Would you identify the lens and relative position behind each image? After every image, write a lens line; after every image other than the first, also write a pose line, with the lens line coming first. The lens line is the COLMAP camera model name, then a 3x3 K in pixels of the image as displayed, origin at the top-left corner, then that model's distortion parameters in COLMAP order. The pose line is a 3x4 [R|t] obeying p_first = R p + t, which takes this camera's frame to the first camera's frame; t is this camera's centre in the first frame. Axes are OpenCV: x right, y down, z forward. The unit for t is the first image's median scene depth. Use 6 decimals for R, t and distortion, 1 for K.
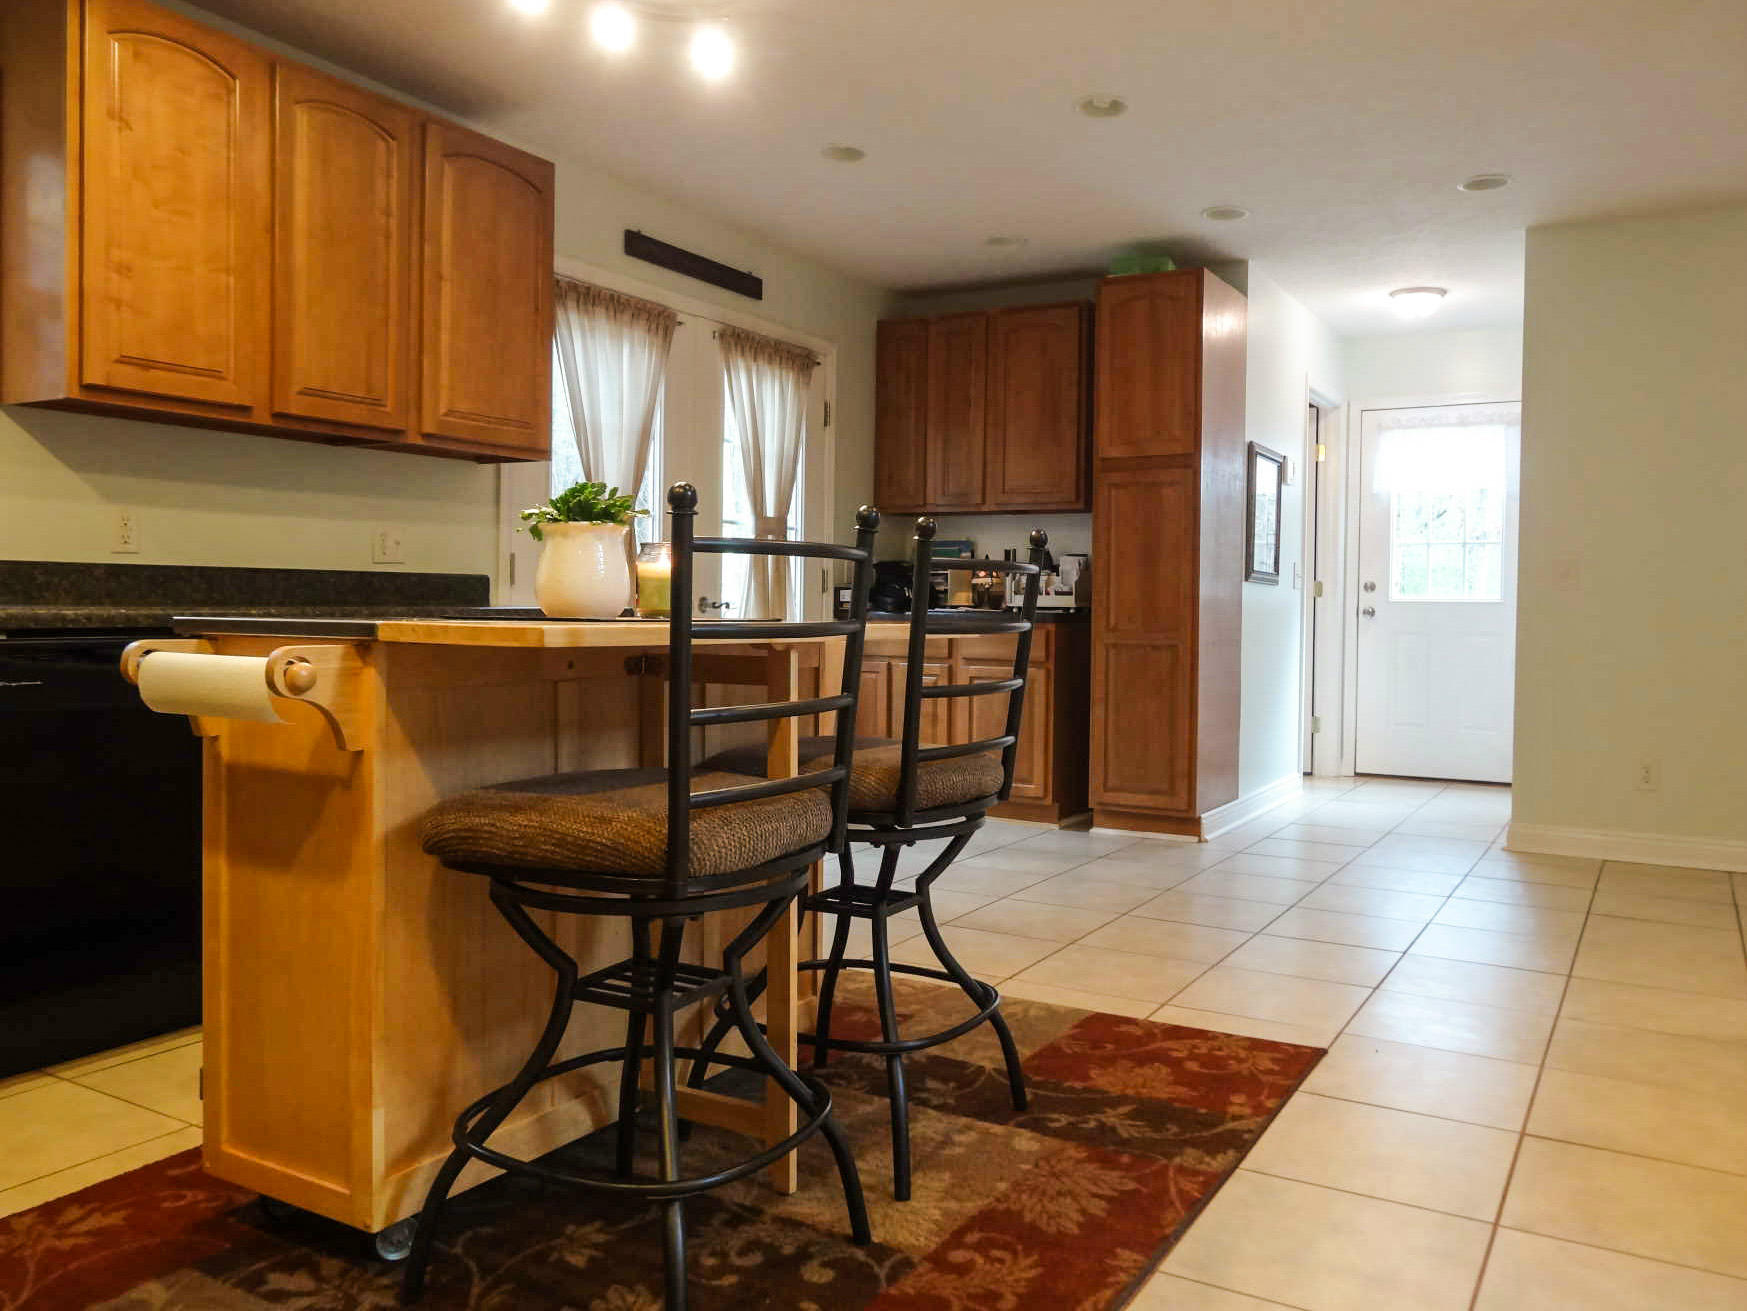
lens RADIAL K [[1330.1, 0, 909.6], [0, 1330.1, 652.5], [0, 0, 1]] dist [-0.000799, -0.000678]
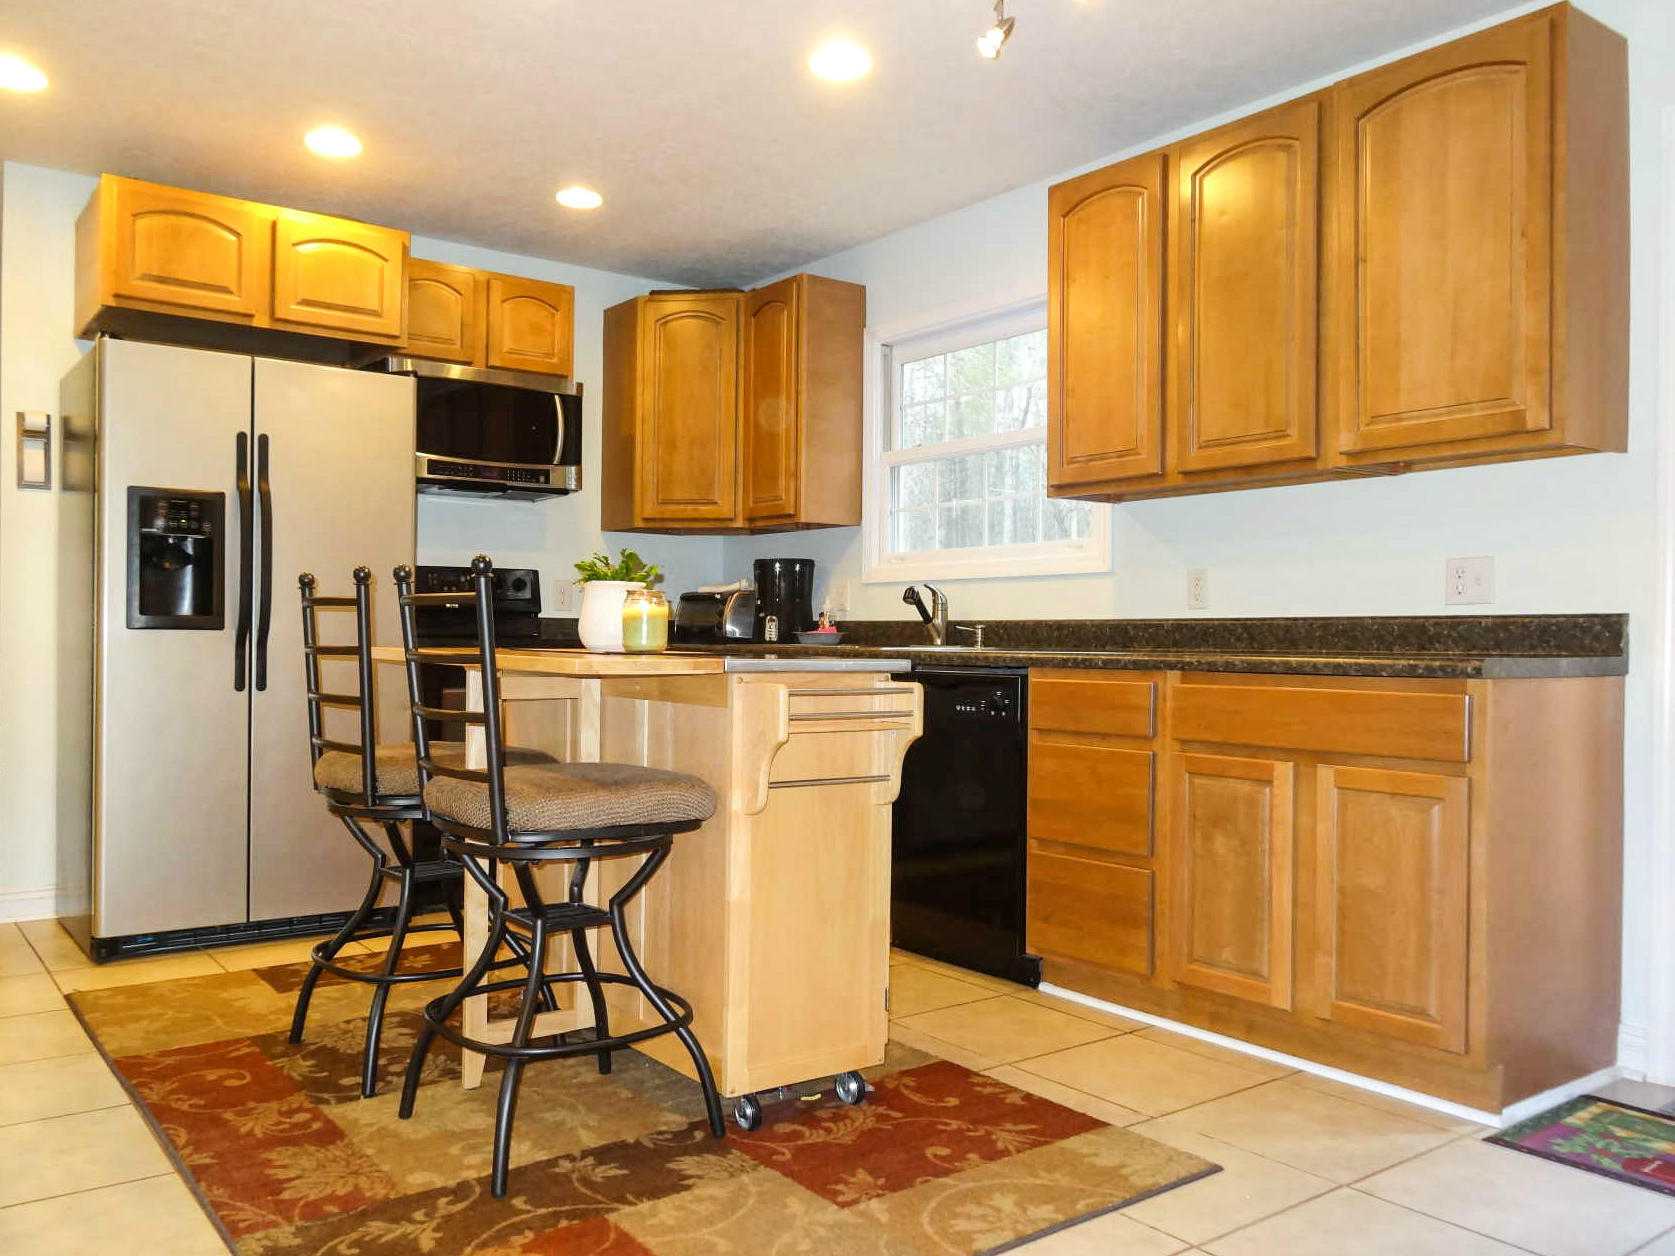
lens RADIAL K [[1339.1, 0, 792.9], [0, 1339.1, 651.8], [0, 0, 1]] dist [-0.006210, -0.001604]
pose [[-0.407801, -0.010114, -0.913015, 0.831349], [-0.048410, 0.998772, 0.010558, -0.042761], [0.911786, 0.048504, -0.407790, 1.530983]]
